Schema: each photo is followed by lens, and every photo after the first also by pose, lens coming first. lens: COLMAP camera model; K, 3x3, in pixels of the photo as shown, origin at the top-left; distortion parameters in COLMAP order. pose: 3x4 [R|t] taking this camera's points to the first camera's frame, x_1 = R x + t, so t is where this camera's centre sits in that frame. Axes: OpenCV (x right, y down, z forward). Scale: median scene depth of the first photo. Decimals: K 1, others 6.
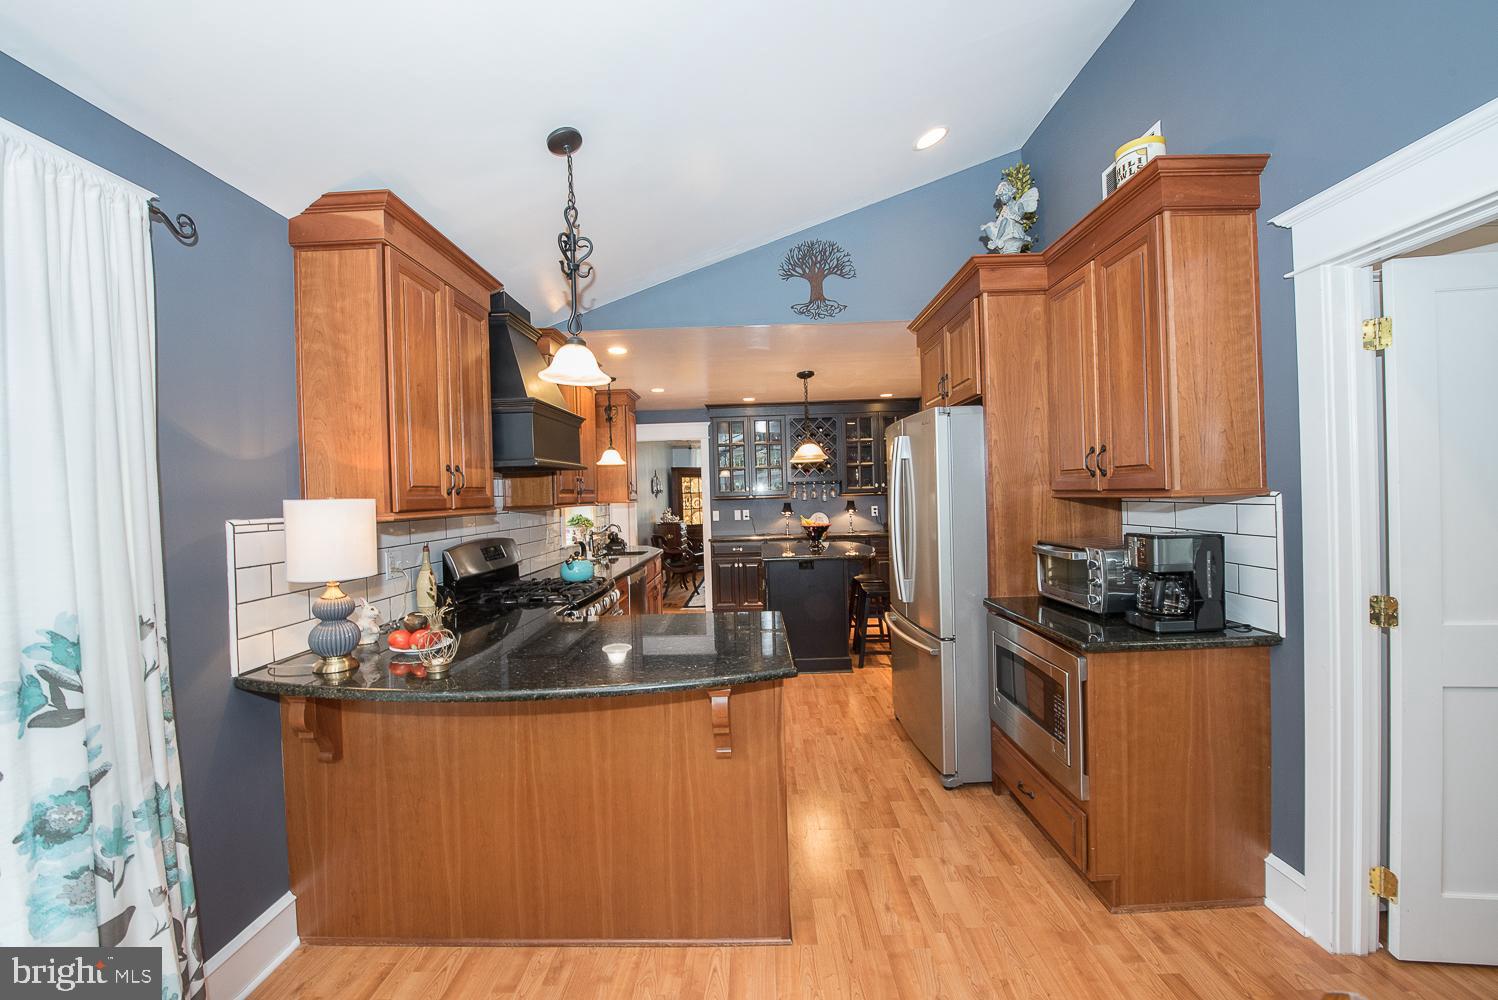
lens RADIAL K [[593.2, 0, 751.2], [0, 593.2, 502.5], [0, 0, 1]] dist [-0.017269, -0.001837]
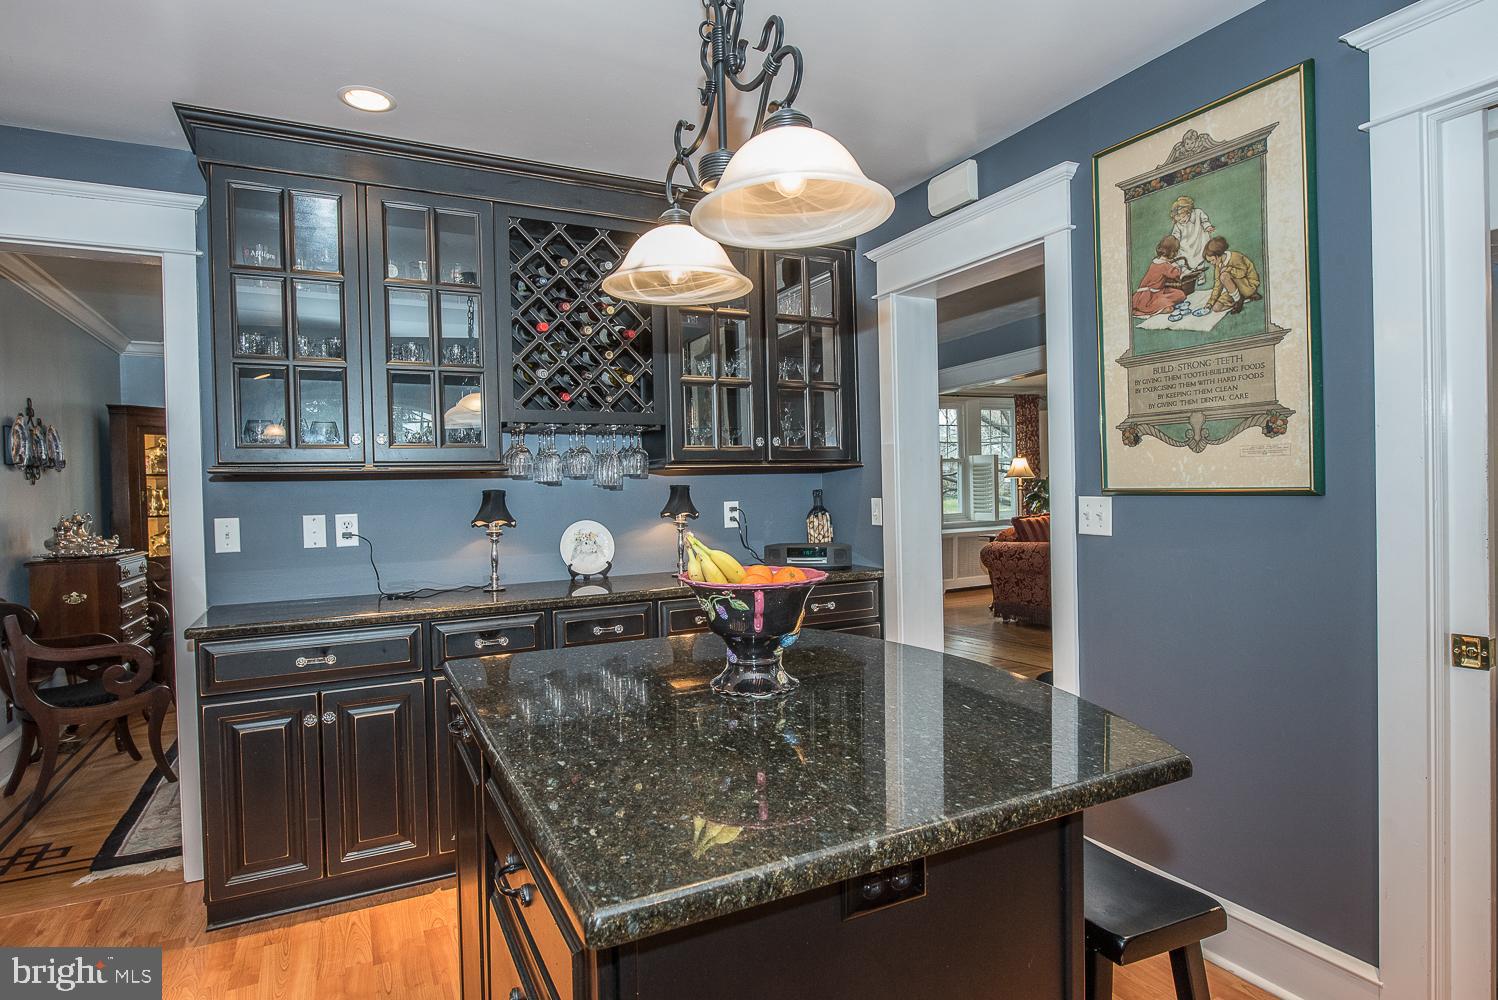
lens RADIAL K [[792.5, 0, 758.2], [0, 792.5, 505.1], [0, 0, 1]] dist [-0.006334, -0.001134]
pose [[0.874265, 0.007123, 0.485397, -0.020521], [-0.002180, 0.999940, -0.010747, 0.011437], [-0.485444, 0.008337, 0.874228, 0.545711]]
